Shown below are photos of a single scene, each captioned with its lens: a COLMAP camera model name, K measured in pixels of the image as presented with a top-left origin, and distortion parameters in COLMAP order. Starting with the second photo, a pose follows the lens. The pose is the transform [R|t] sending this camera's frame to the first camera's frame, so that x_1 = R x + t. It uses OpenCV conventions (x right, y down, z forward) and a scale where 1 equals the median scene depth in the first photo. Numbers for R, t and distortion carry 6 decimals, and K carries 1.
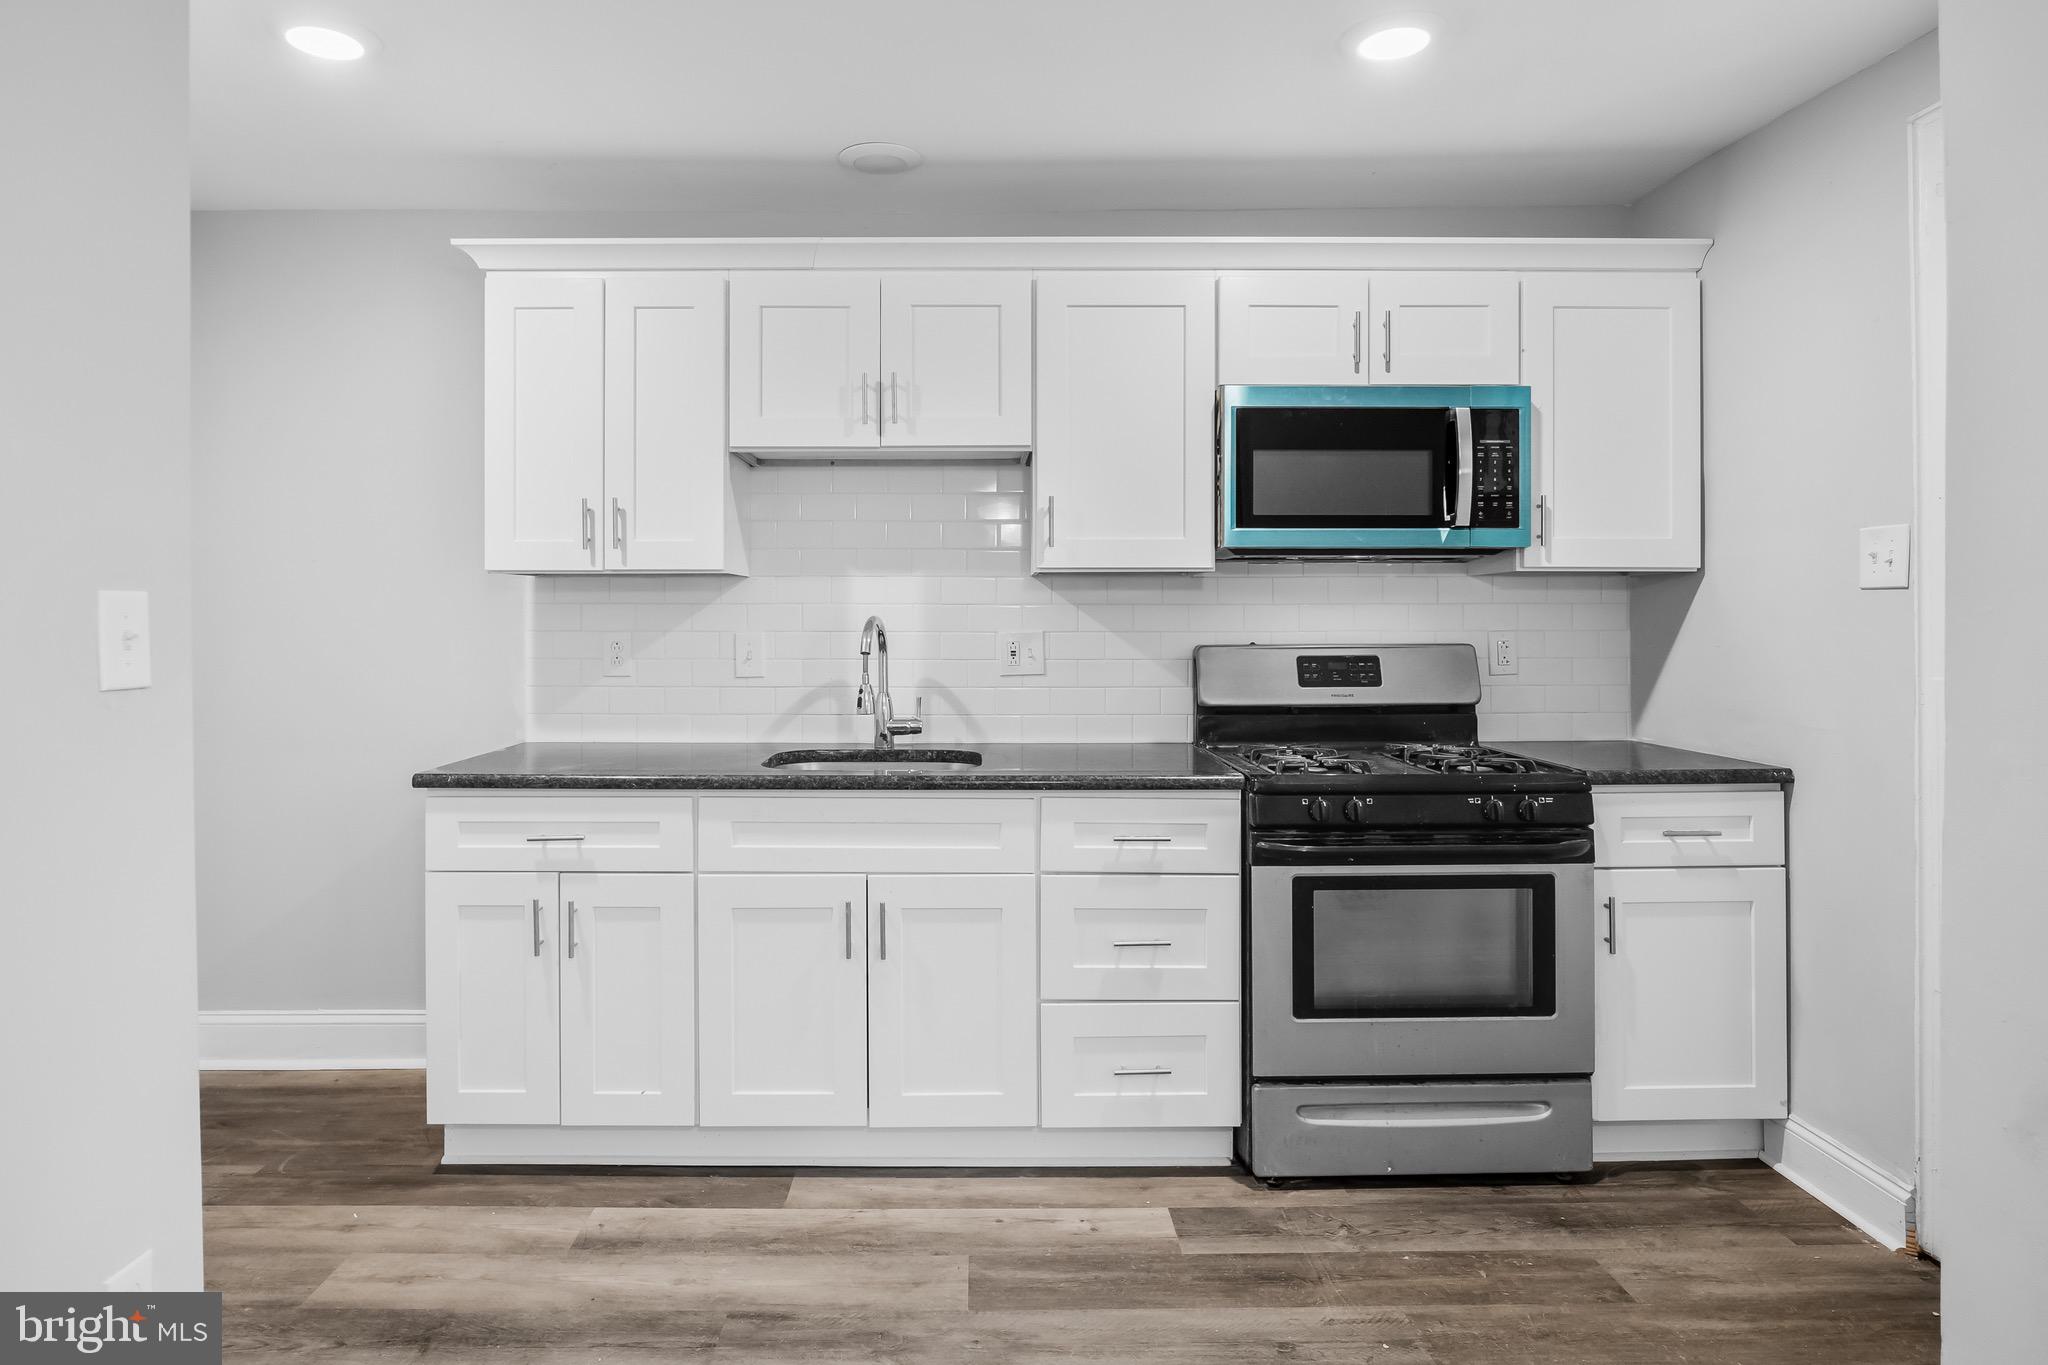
lens RADIAL K [[1158.4, 0, 946.5], [0, 1158.4, 616.2], [0, 0, 1]] dist [-0.004998, -0.000130]
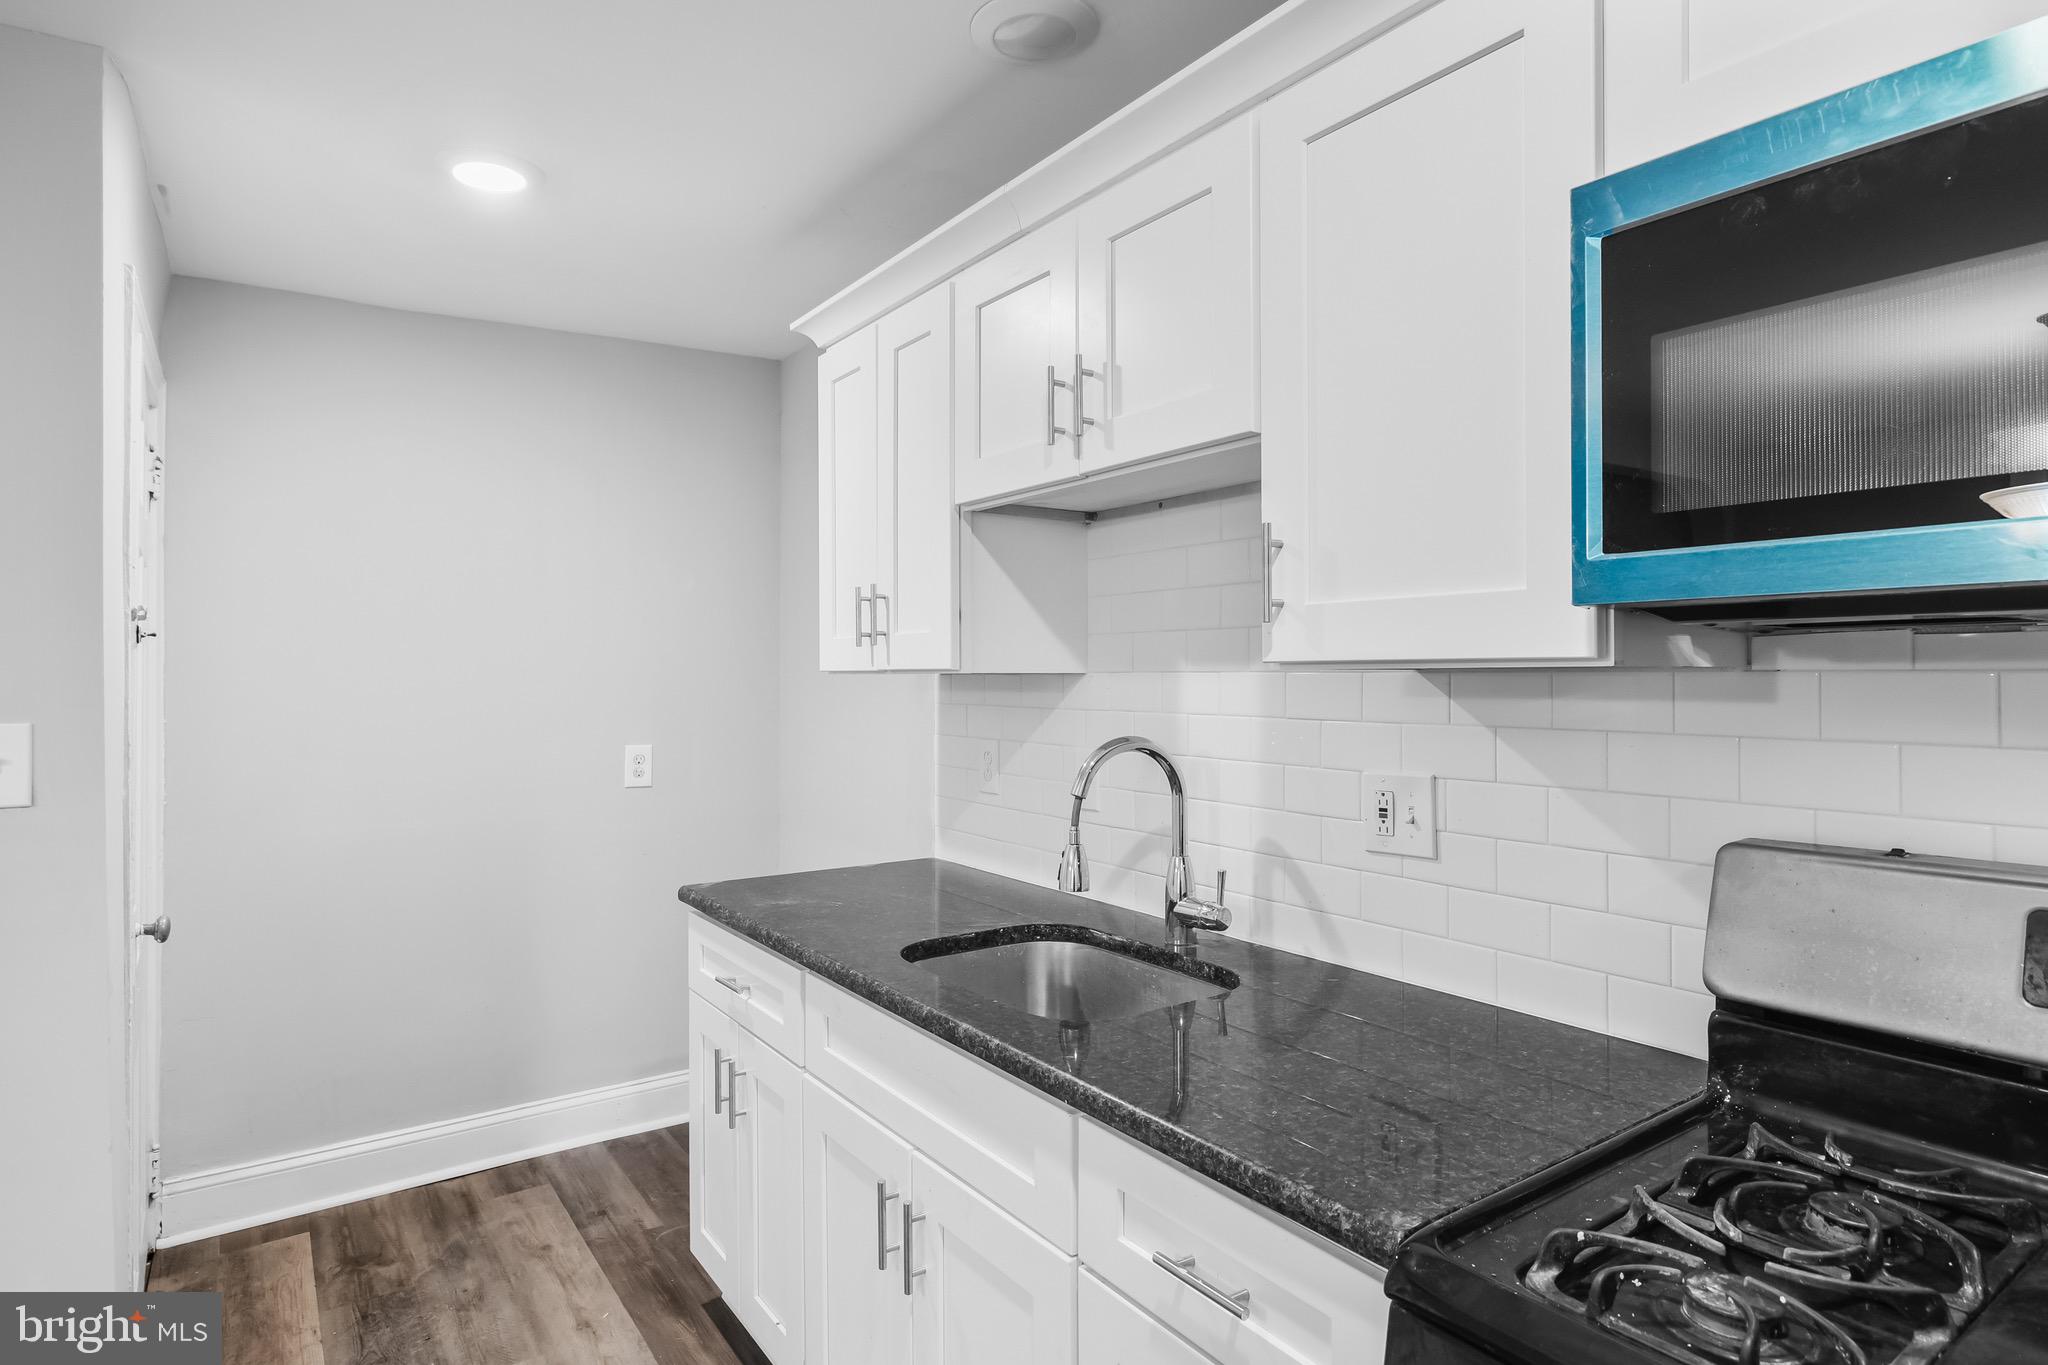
lens RADIAL K [[1117.6, 0, 1022.0], [0, 1117.6, 673.3], [0, 0, 1]] dist [0.001412, -0.000168]
pose [[0.576924, -0.004520, -0.816785, 0.479628], [0.003590, 0.999989, -0.002998, -0.039899], [0.816790, -0.001203, 0.576934, 0.692671]]
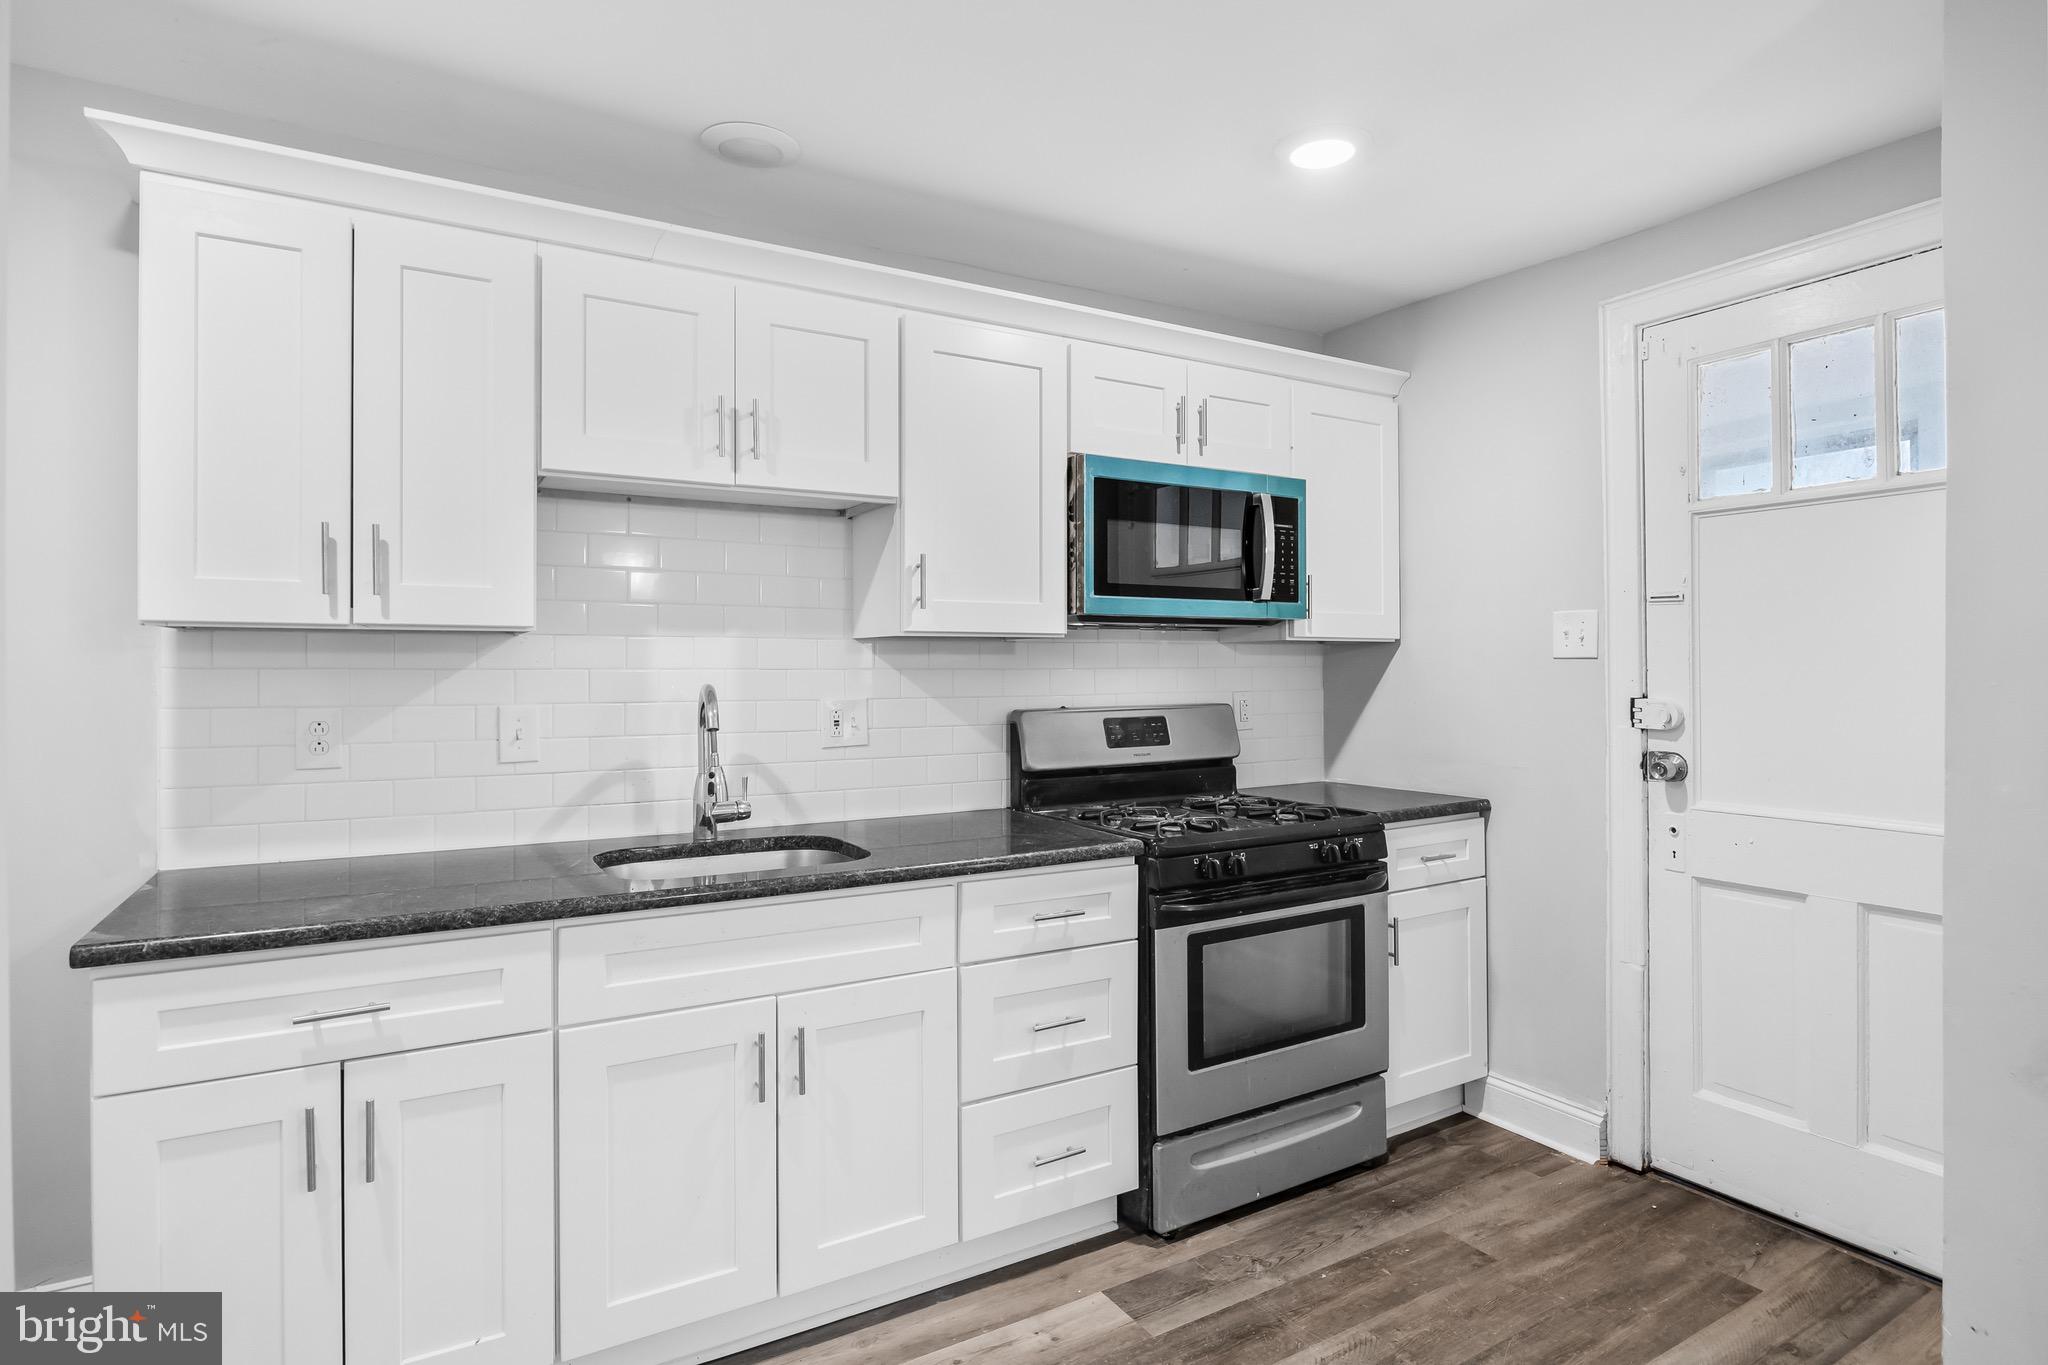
lens RADIAL K [[1091.7, 0, 1019.1], [0, 1091.7, 667.0], [0, 0, 1]] dist [-0.006329, -0.000217]
pose [[0.857310, -0.000934, 0.514800, -0.322913], [0.002676, 0.999993, -0.002642, -0.011611], [-0.514794, 0.003643, 0.857306, 0.234839]]
